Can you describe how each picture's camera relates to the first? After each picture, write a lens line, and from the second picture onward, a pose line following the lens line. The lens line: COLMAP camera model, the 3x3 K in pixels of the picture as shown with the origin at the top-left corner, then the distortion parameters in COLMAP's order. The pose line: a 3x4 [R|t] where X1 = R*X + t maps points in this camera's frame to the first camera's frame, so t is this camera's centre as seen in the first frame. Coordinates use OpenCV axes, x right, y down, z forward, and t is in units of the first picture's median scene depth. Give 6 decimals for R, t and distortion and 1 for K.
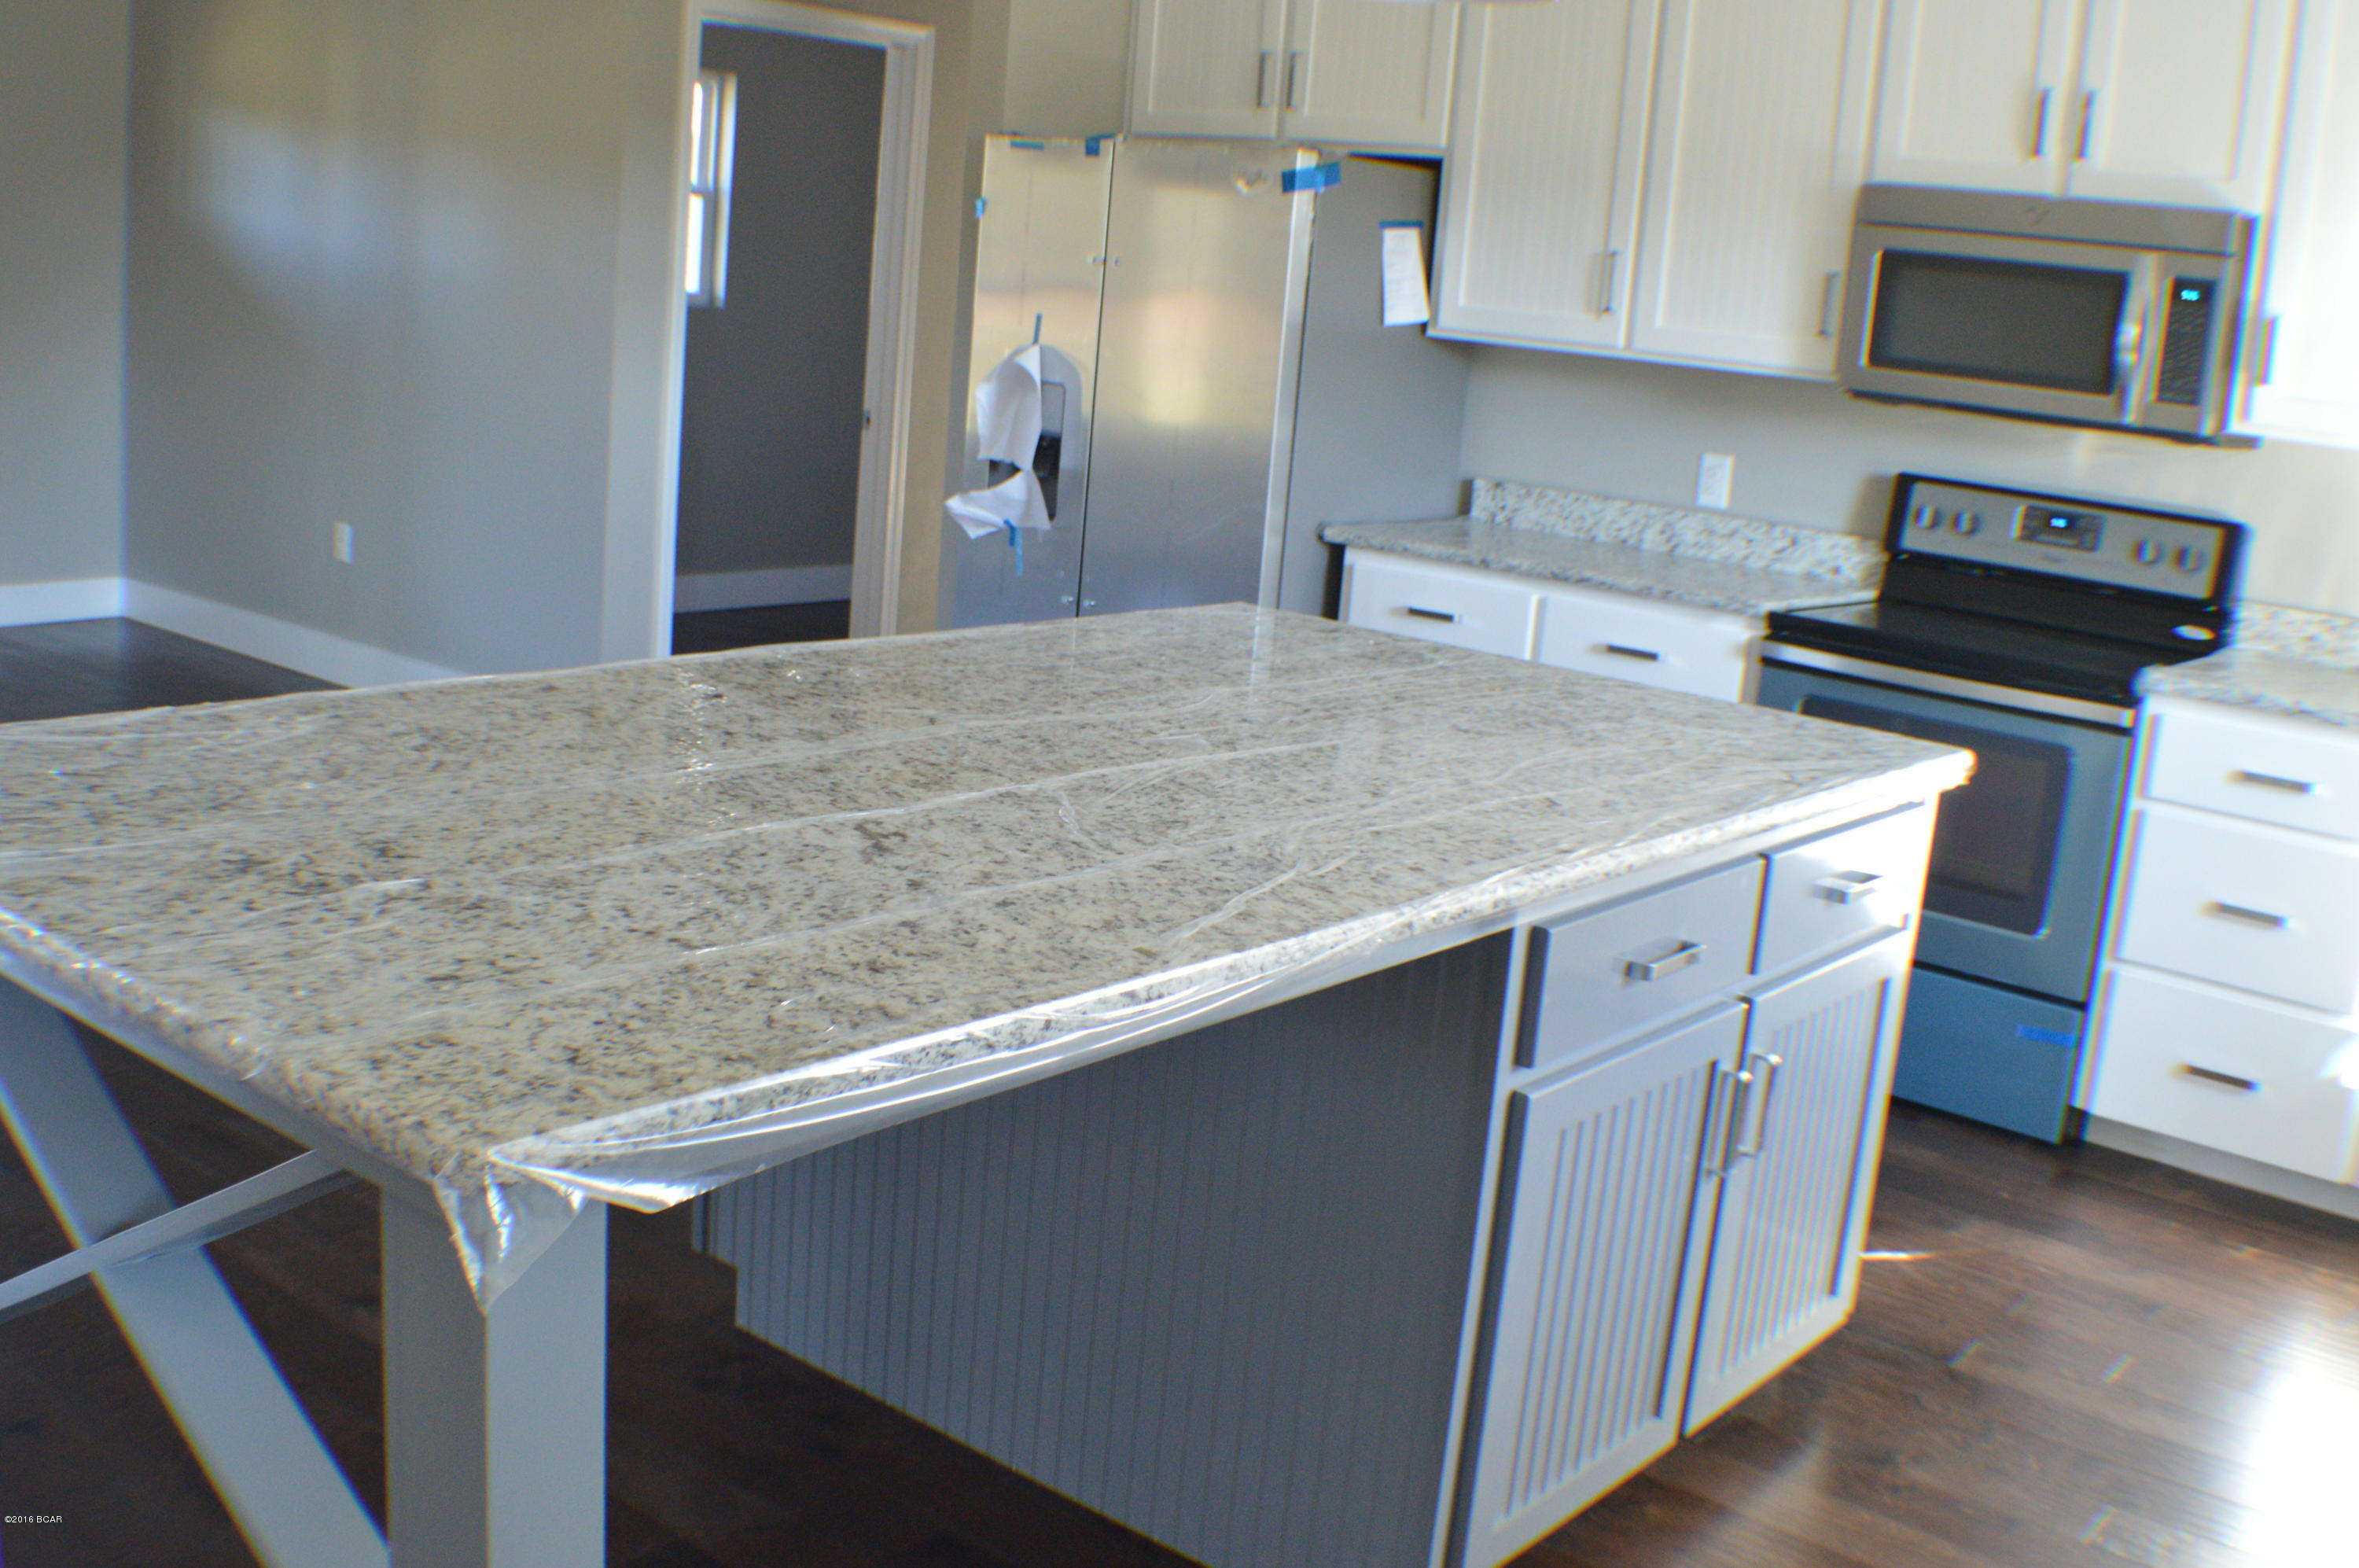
lens RADIAL K [[2399.8, 0, 1177.3], [0, 2399.8, 826.7], [0, 0, 1]] dist [-0.158873, 0.012702]
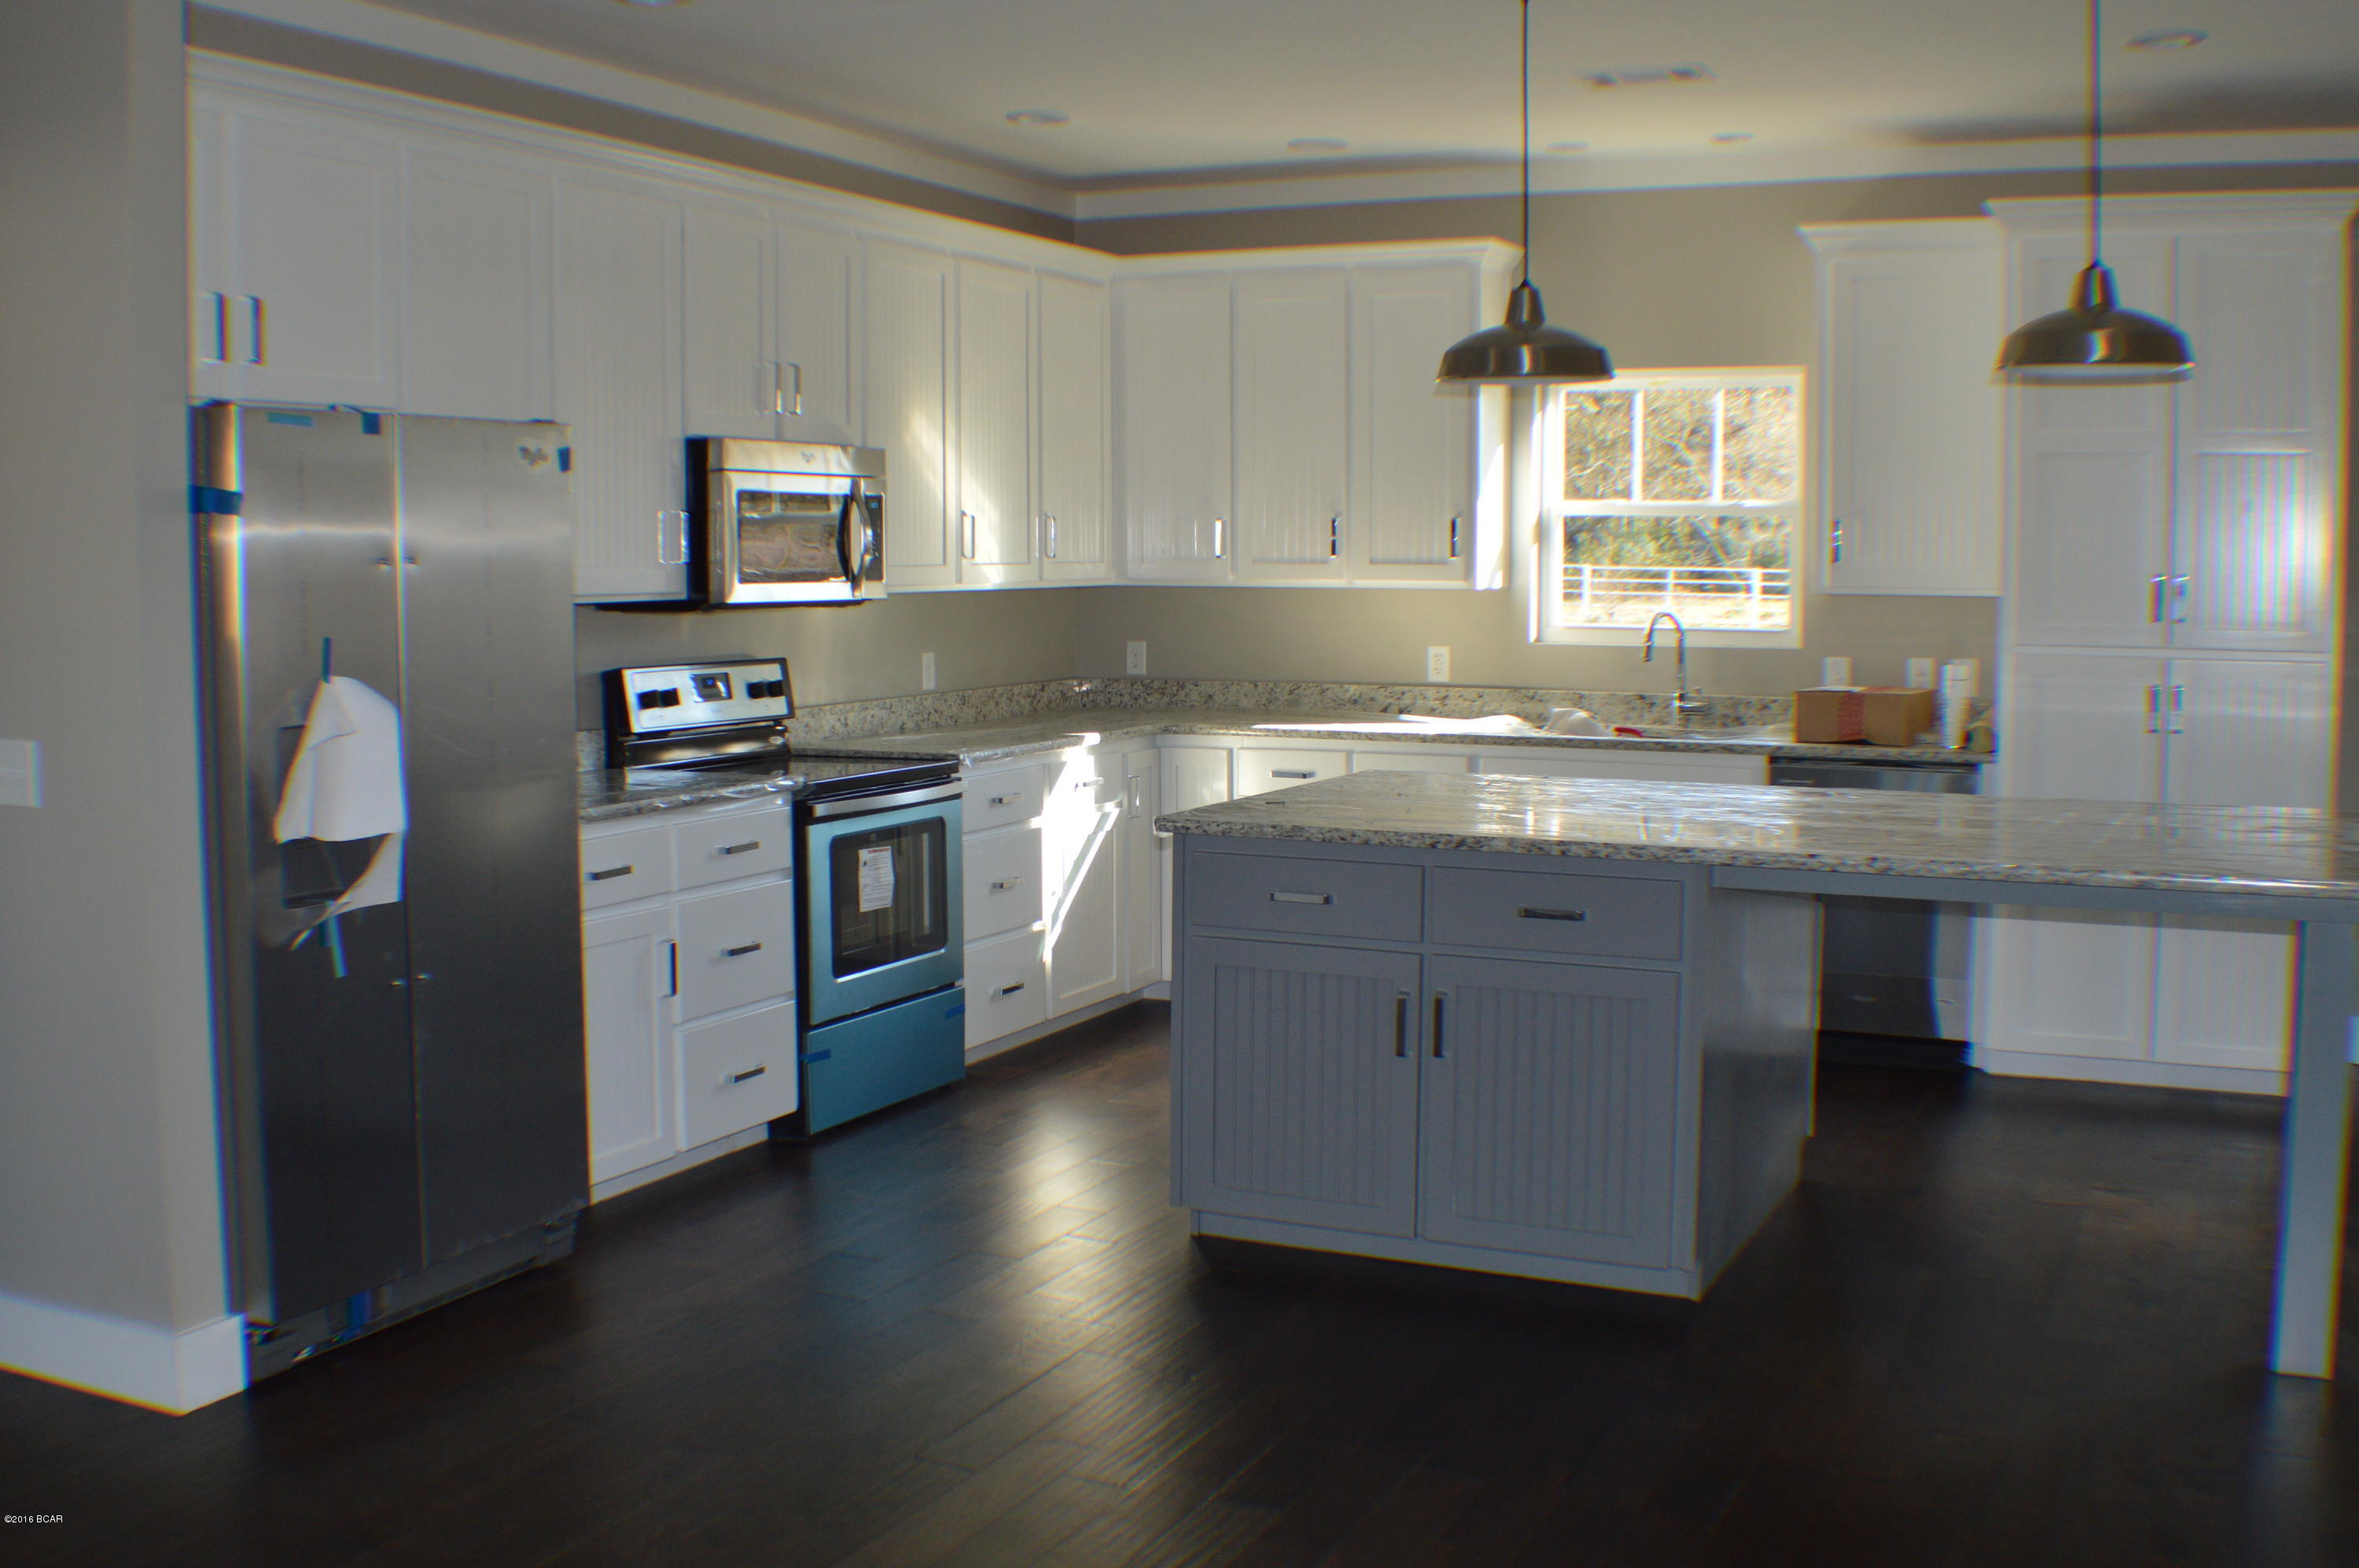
lens RADIAL K [[2399.8, 0, 1177.3], [0, 2399.8, 826.7], [0, 0, 1]] dist [-0.158873, 0.012702]
pose [[-0.234961, -0.195400, 0.952162, -0.970681], [0.202630, 0.948217, 0.244593, -0.326985], [-0.950649, 0.250406, -0.183200, 1.016462]]
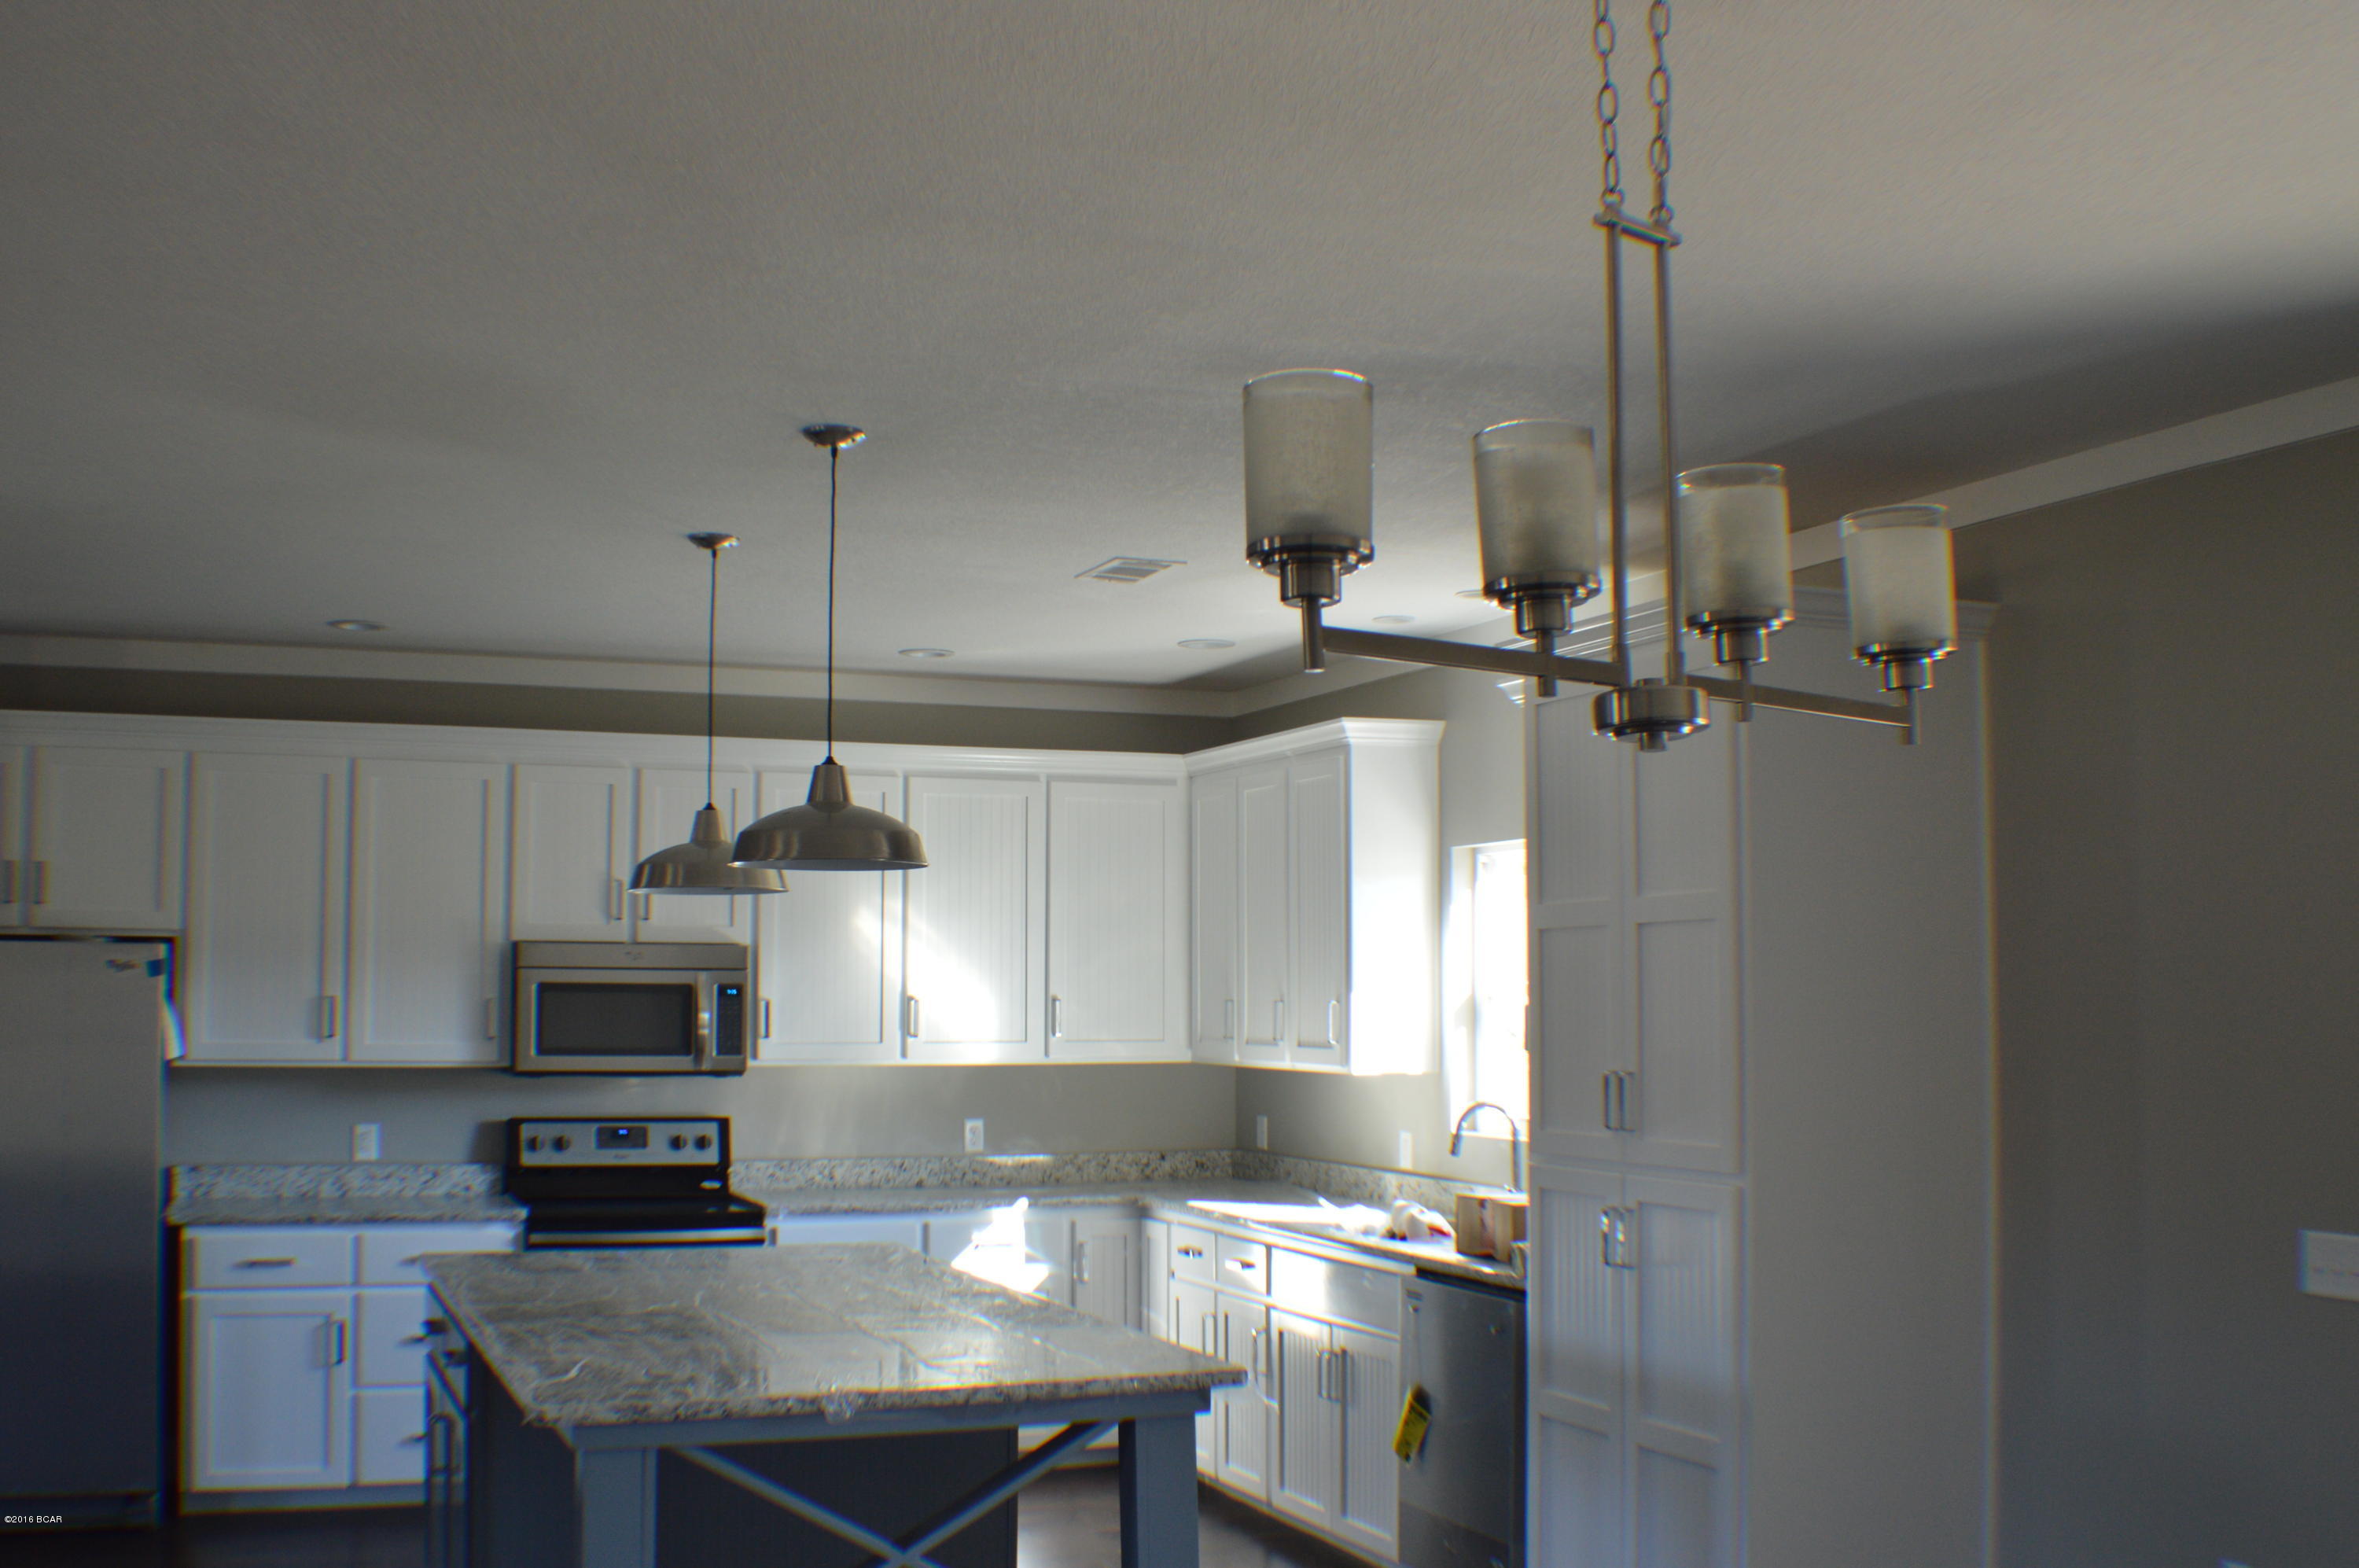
lens RADIAL K [[2399.8, 0, 1177.3], [0, 2399.8, 826.7], [0, 0, 1]] dist [-0.158873, 0.012702]
pose [[0.483652, -0.024112, 0.874928, -0.878542], [0.238717, 0.965357, -0.105356, -0.069774], [-0.842078, 0.259816, 0.472653, -0.165886]]
